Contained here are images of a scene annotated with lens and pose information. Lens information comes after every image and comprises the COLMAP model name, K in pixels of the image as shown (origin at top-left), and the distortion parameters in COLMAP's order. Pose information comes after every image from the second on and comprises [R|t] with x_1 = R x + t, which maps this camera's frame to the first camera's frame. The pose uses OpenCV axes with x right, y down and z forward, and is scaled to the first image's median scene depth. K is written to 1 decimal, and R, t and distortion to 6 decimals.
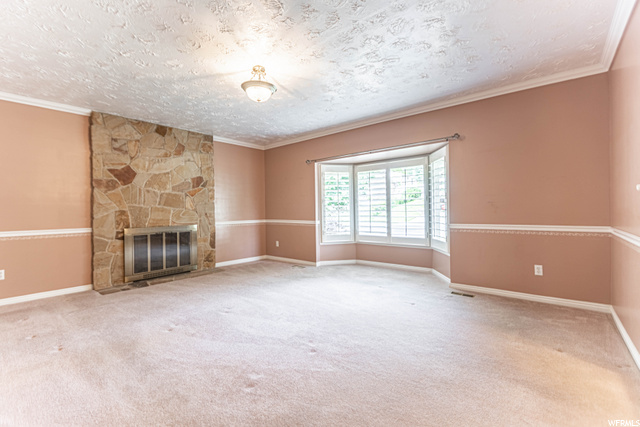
lens RADIAL K [[280.6, 0, 316.0], [0, 280.6, 208.6], [0, 0, 1]] dist [-0.000114, -0.000005]
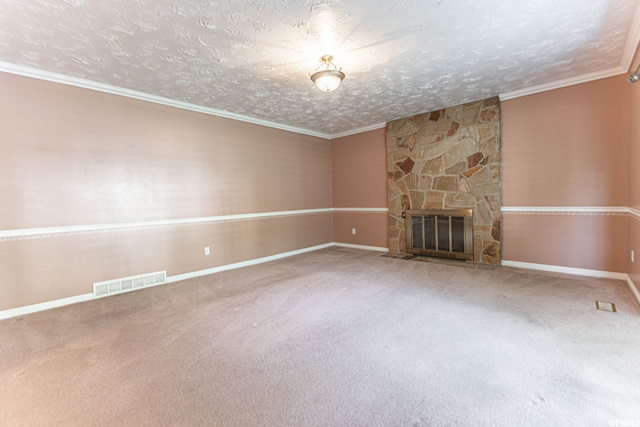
lens RADIAL K [[280.6, 0, 316.0], [0, 280.6, 208.6], [0, 0, 1]] dist [-0.000114, -0.000005]
pose [[-0.056106, 0.048641, -0.997239, 0.515970], [0.037585, 0.998208, 0.046573, -0.004769], [0.997717, -0.034868, -0.057834, 0.619889]]
